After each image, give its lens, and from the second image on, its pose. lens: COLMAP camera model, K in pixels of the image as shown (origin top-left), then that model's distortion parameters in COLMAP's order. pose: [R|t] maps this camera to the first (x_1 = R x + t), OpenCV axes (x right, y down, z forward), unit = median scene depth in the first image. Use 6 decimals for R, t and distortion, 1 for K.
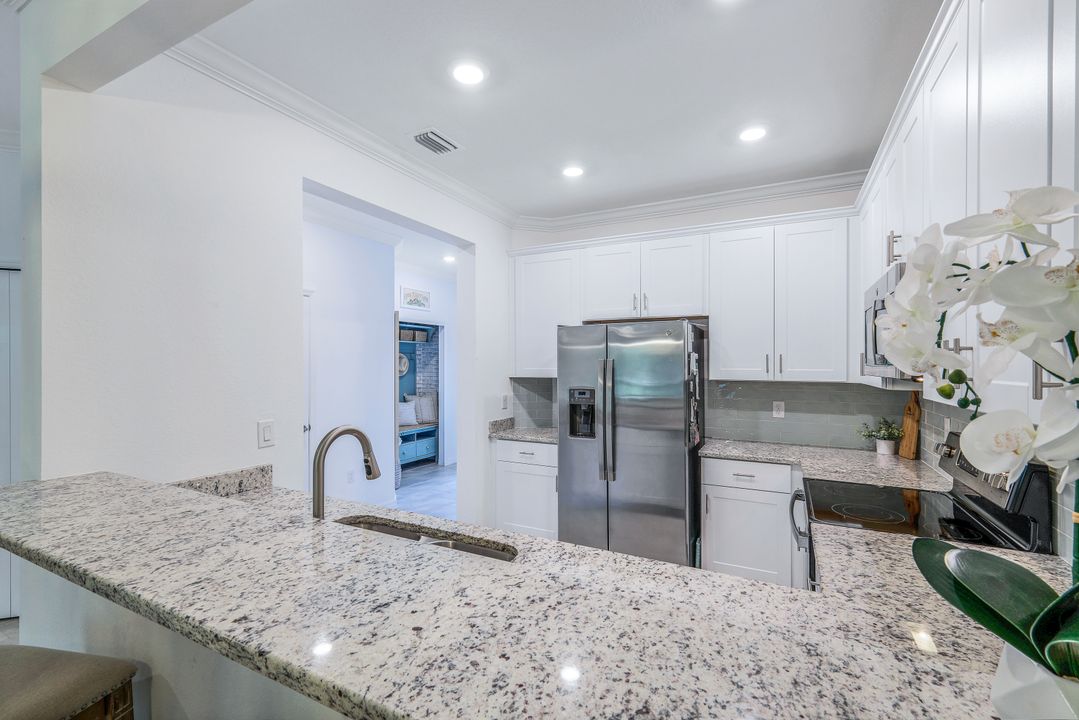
lens RADIAL K [[470.4, 0, 535.9], [0, 470.4, 356.8], [0, 0, 1]] dist [0.004609, -0.002669]
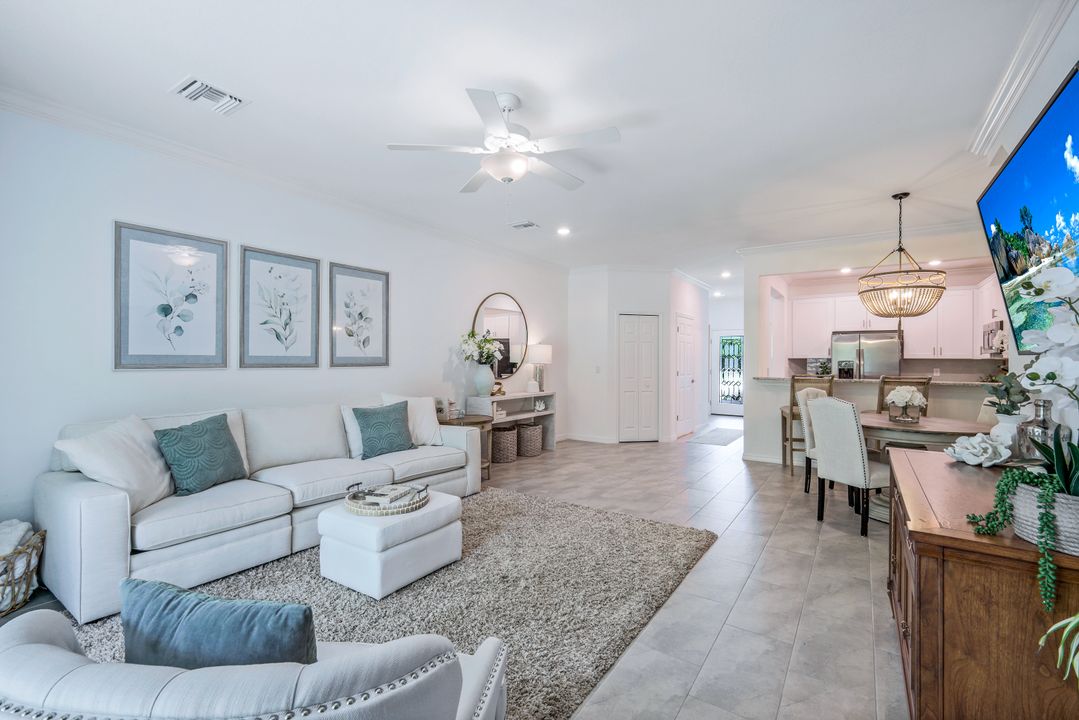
lens RADIAL K [[470.4, 0, 536.4], [0, 470.4, 357.4], [0, 0, 1]] dist [0.004609, -0.002669]
pose [[0.992814, 0.007316, -0.119441, -1.225689], [-0.006479, 0.999952, 0.007395, 0.042762], [0.119489, -0.006568, 0.992814, -1.605167]]
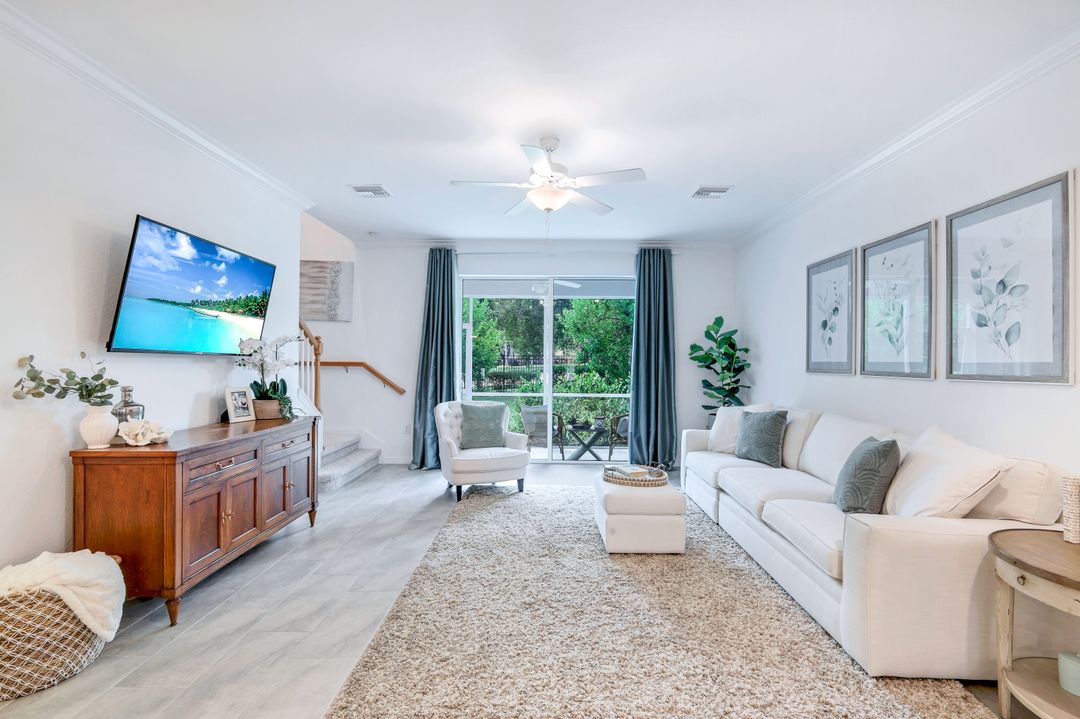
lens RADIAL K [[470.8, 0, 547.8], [0, 470.8, 361.6], [0, 0, 1]] dist [0.004609, -0.002669]
pose [[-0.884125, -0.005157, -0.467222, -0.905011], [-0.001321, 0.999963, -0.008537, 0.061632], [0.467248, -0.006931, -0.884099, 0.154192]]
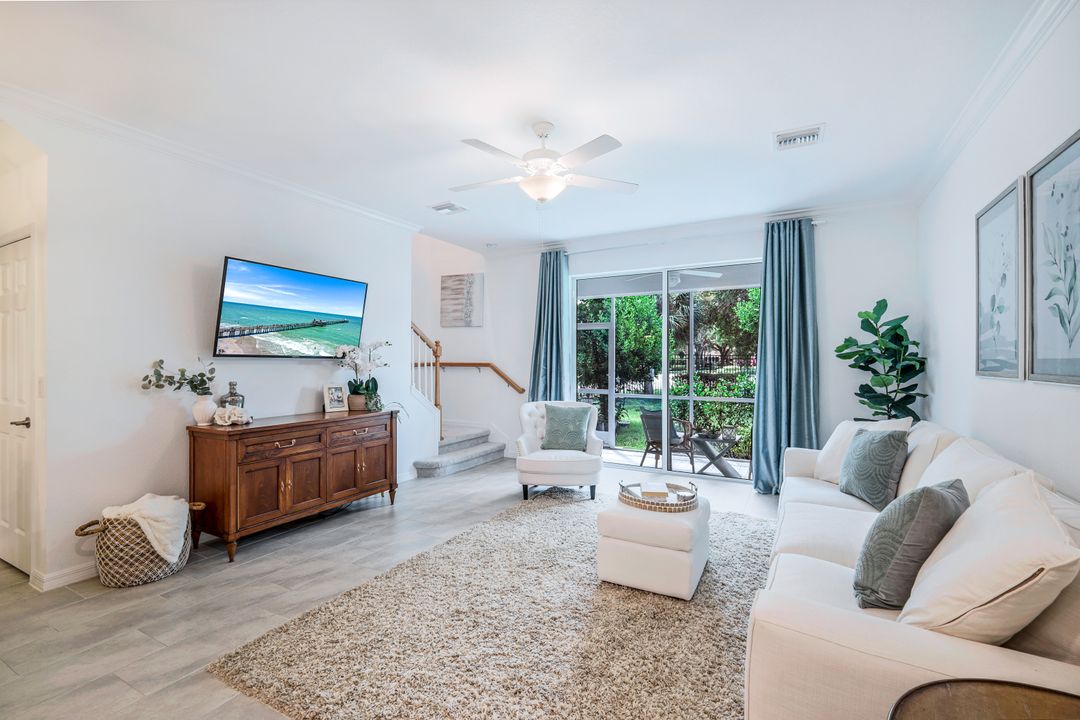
lens RADIAL K [[470.8, 0, 546.6], [0, 470.8, 359.2], [0, 0, 1]] dist [0.004609, -0.002669]
pose [[-0.999982, 0.000859, 0.005895, -1.396880], [0.000773, 0.999893, -0.014613, 0.062258], [-0.005907, -0.014608, -0.999876, 0.207829]]
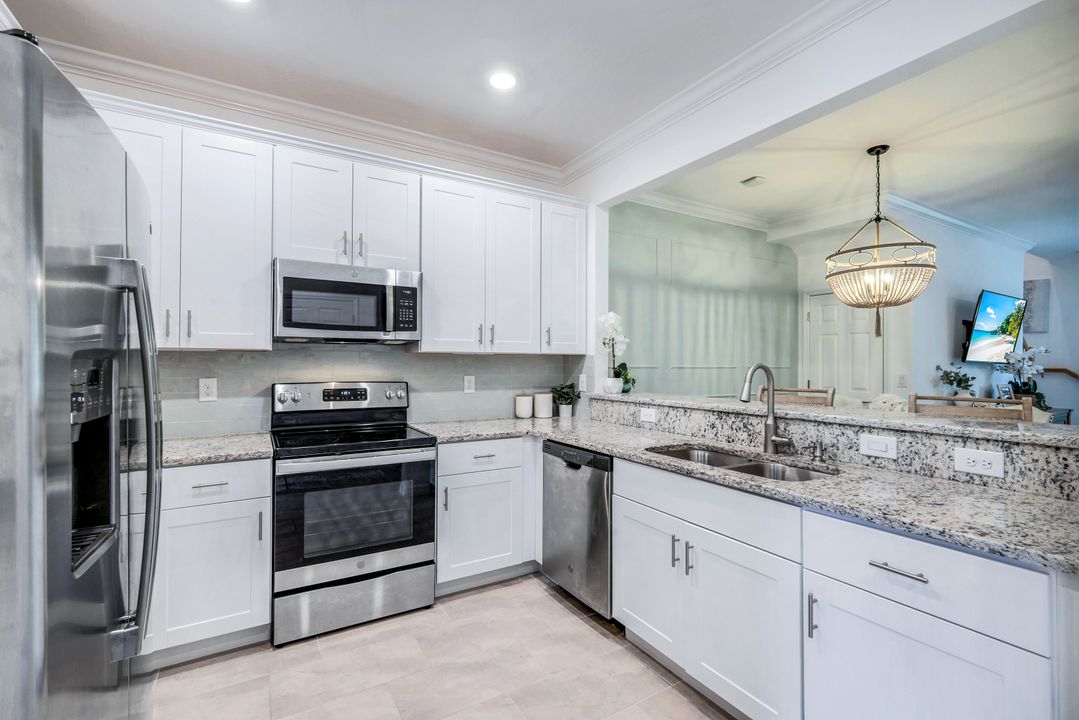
lens RADIAL K [[470.4, 0, 534.2], [0, 470.4, 356.4], [0, 0, 1]] dist [0.004609, -0.002669]
pose [[-0.847667, 0.001928, 0.530525, -0.241270], [-0.012370, 0.999650, -0.023398, 0.073773], [-0.530384, -0.026396, -0.847347, 1.160361]]
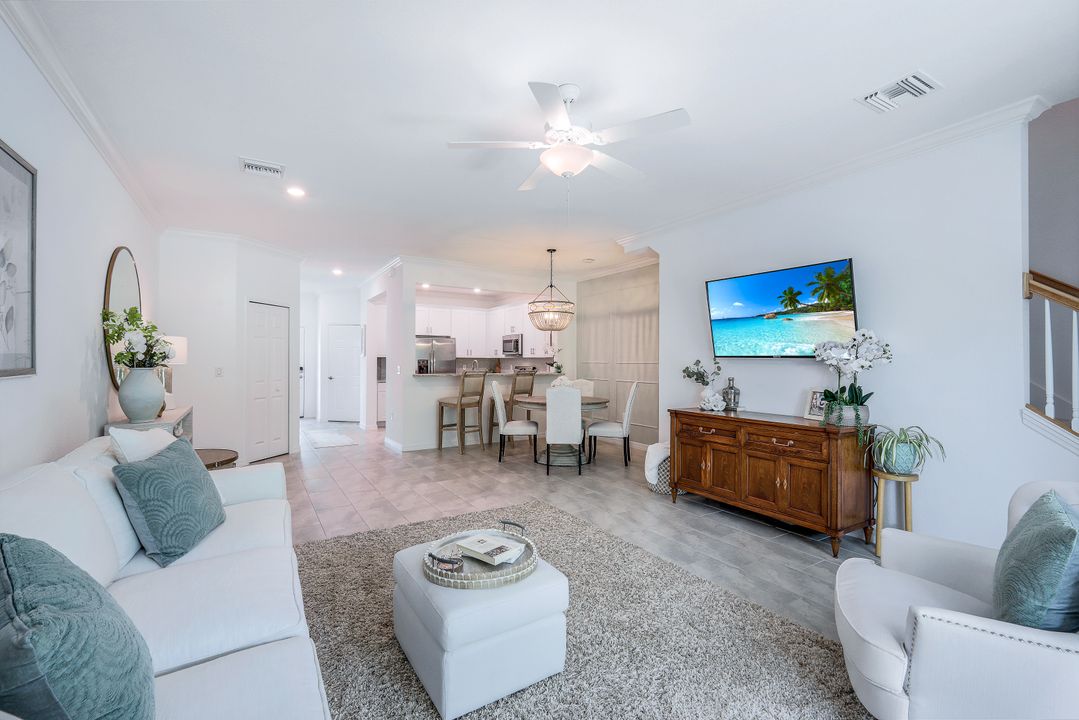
lens RADIAL K [[470.4, 0, 537.6], [0, 470.4, 356.6], [0, 0, 1]] dist [0.004609, -0.002669]
pose [[0.514617, 0.011475, 0.857343, -2.127347], [-0.015067, 0.999877, -0.004338, 0.051773], [-0.857288, -0.010685, 0.514727, -1.137783]]
